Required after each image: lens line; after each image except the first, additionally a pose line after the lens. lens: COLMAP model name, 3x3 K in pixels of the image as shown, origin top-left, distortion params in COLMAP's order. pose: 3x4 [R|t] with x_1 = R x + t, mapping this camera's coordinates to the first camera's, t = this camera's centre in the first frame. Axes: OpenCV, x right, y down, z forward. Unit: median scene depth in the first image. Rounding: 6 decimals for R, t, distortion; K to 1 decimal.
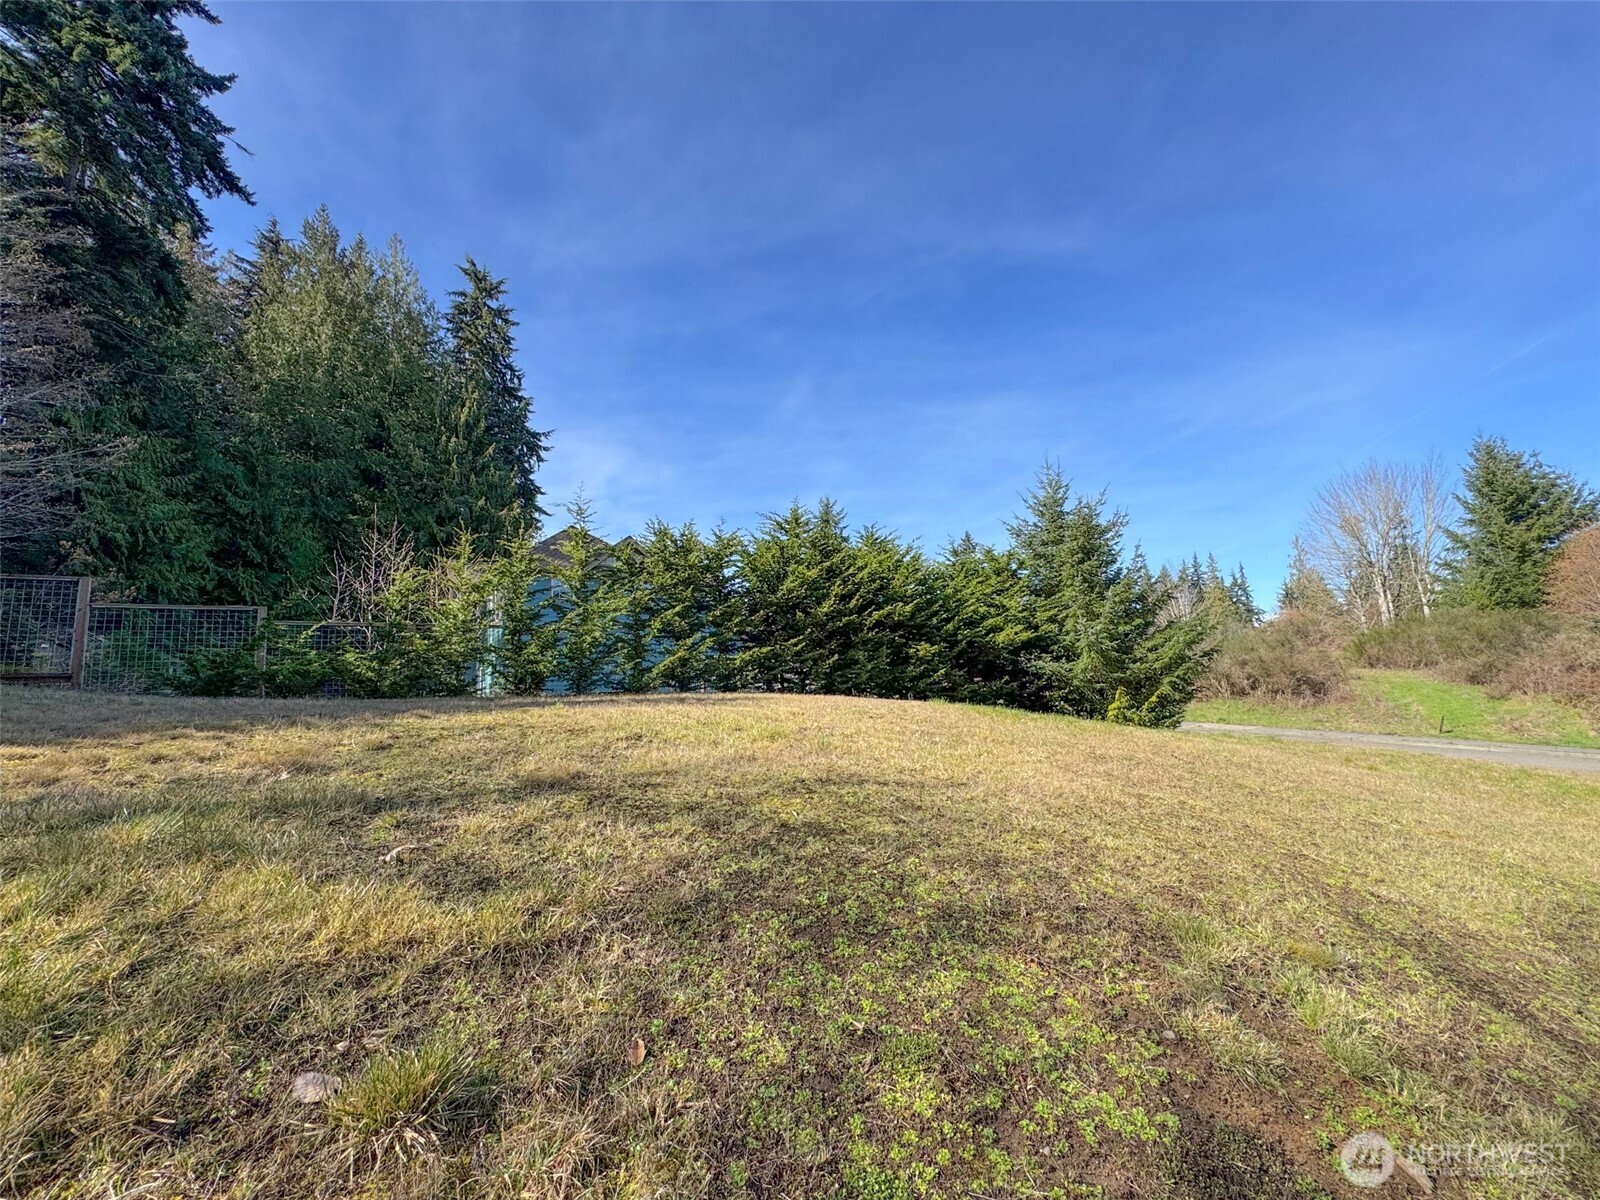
lens RADIAL K [[645.2, 0, 795.4], [0, 645.2, 595.7], [0, 0, 1]] dist [-0.001148, 0.000234]
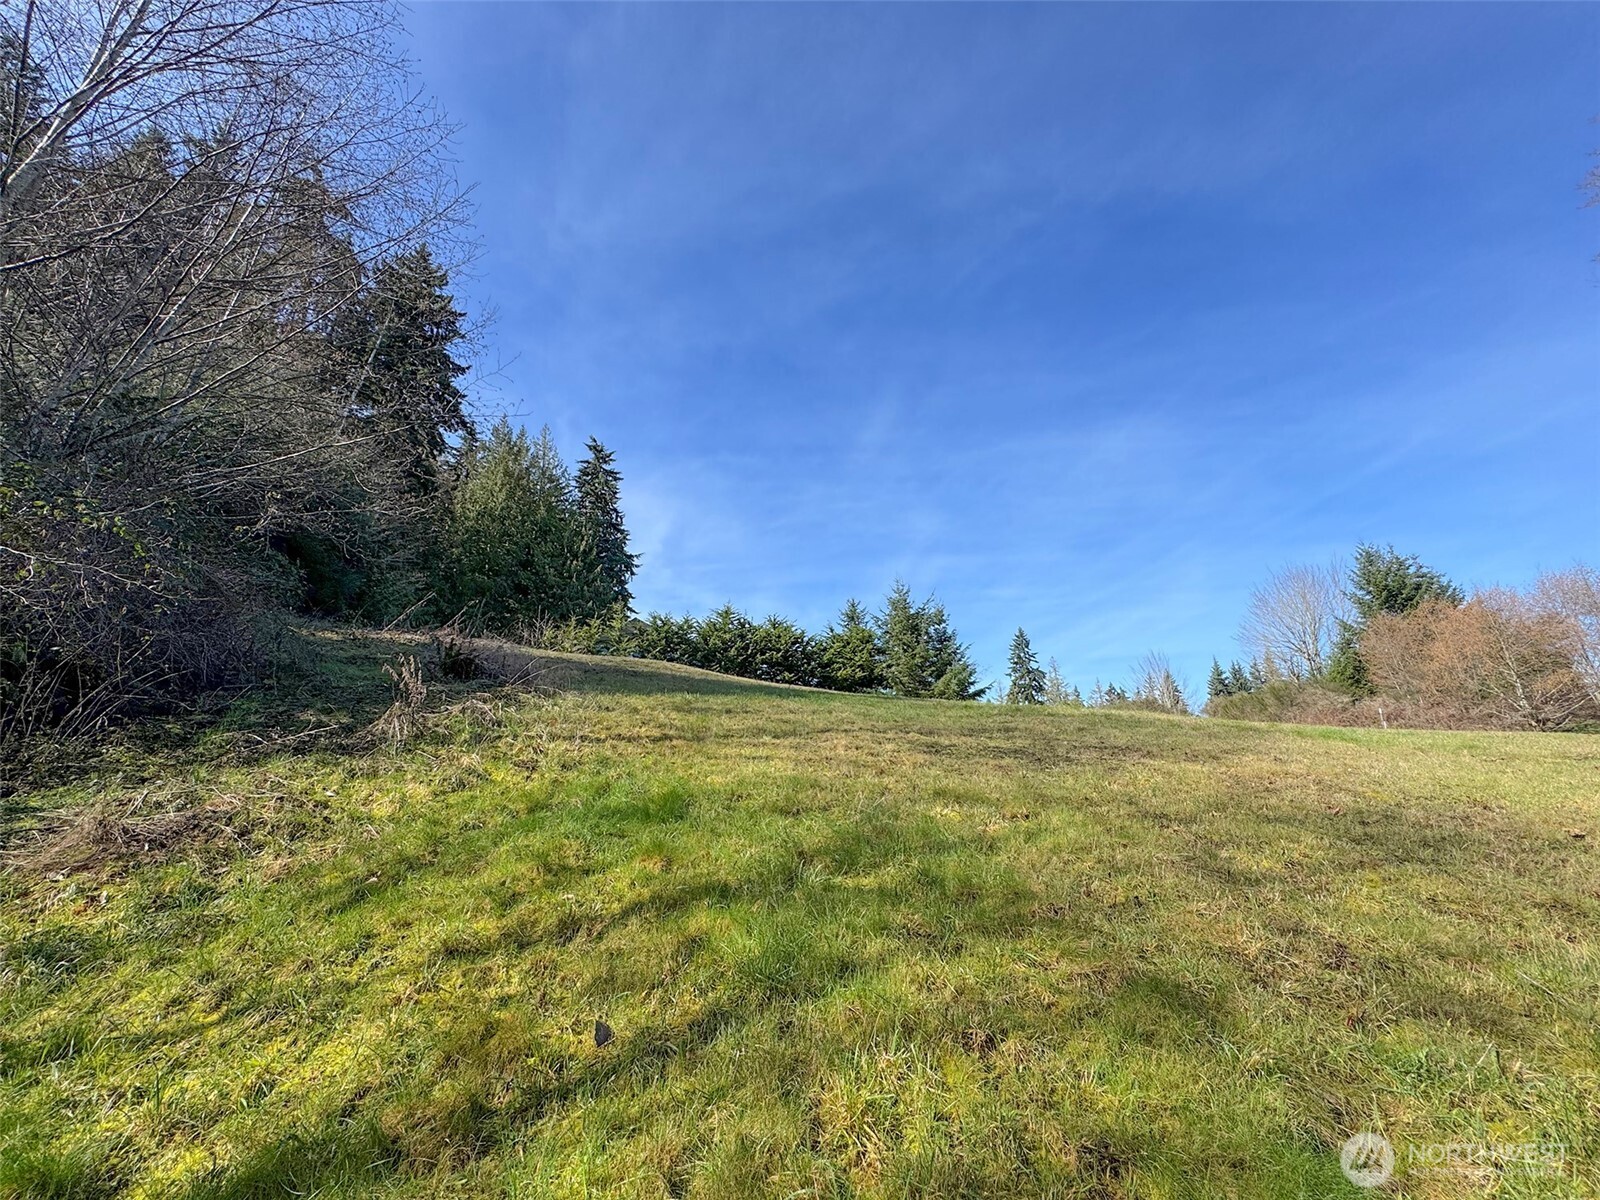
lens RADIAL K [[642.9, 0, 796.5], [0, 642.9, 601.5], [0, 0, 1]] dist [-0.002255, -0.000148]
pose [[0.988786, -0.008795, -0.149083, 0.182071], [-0.013039, 0.989368, -0.144845, 0.049940], [0.148772, 0.145164, 0.978159, -0.334731]]
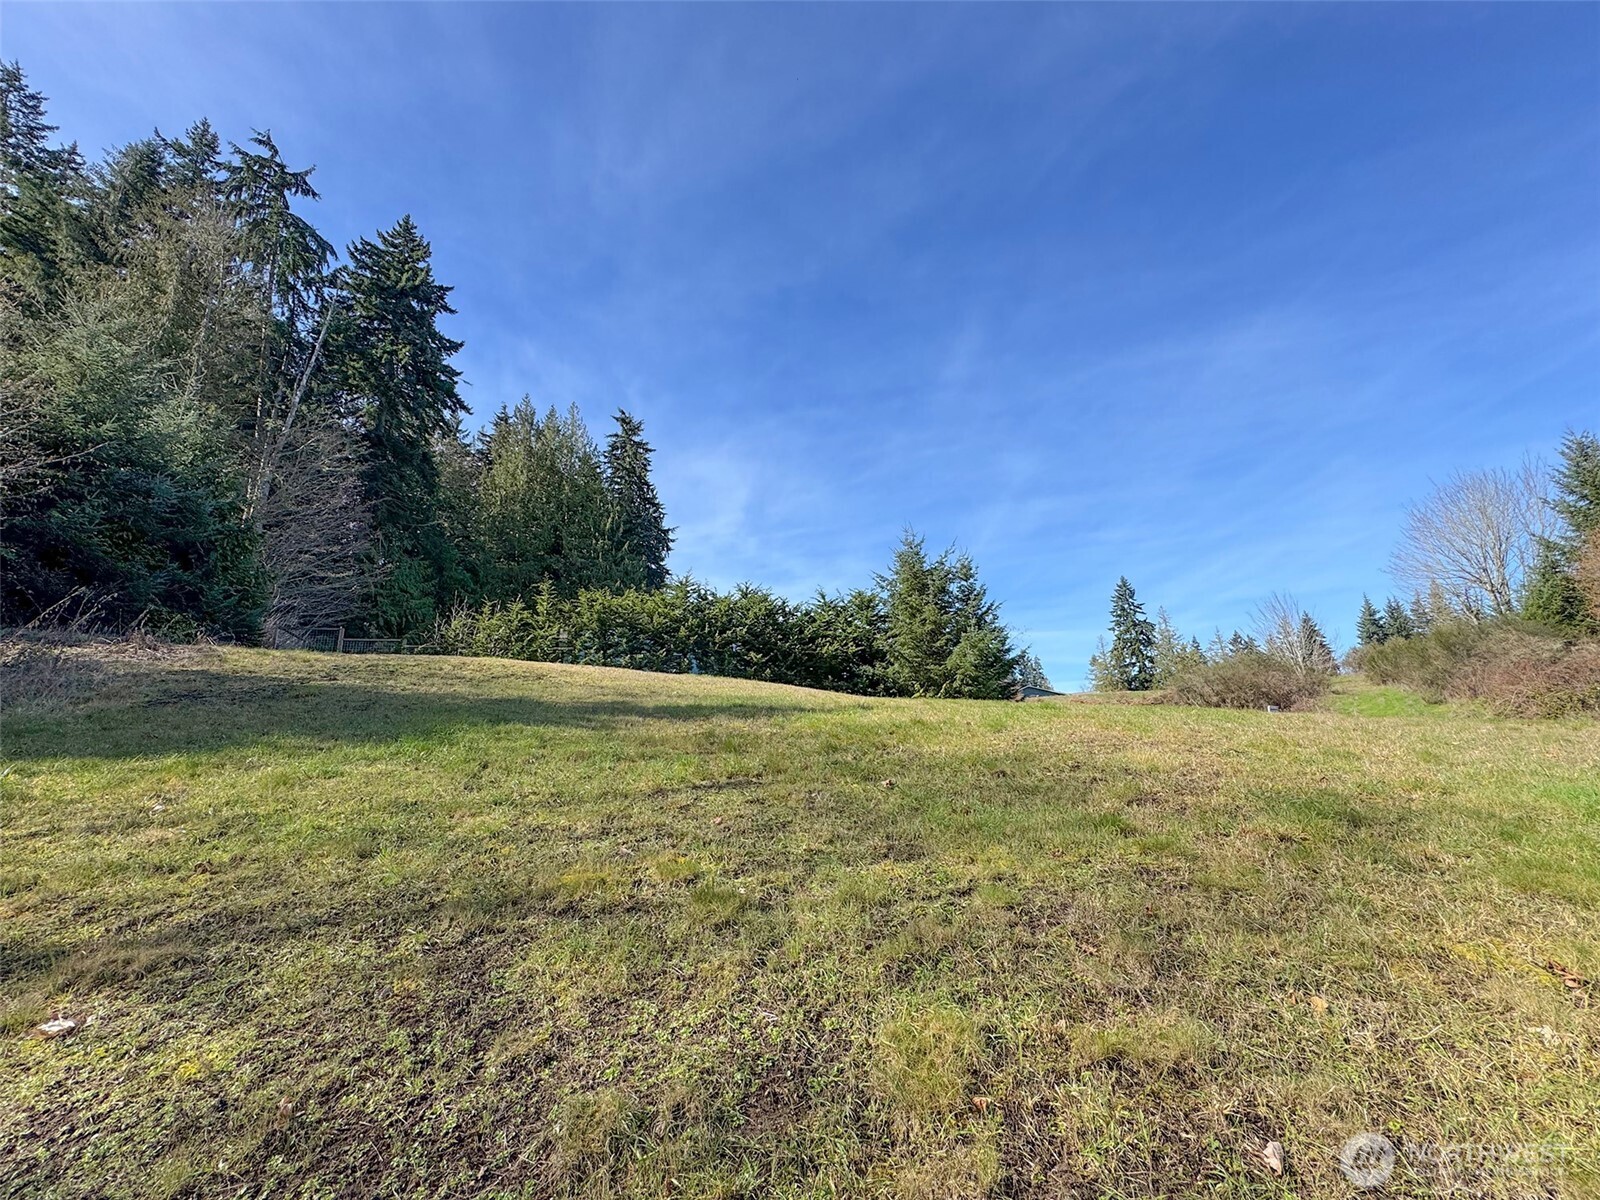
lens RADIAL K [[639.1, 0, 800.0], [0, 639.1, 600.0], [0, 0, 1]] dist [0.000166, 0.000297]
pose [[0.952985, -0.065572, -0.295838, 0.273513], [0.037551, 0.994336, -0.099429, 0.036707], [0.300682, 0.083646, 0.950049, -0.170459]]
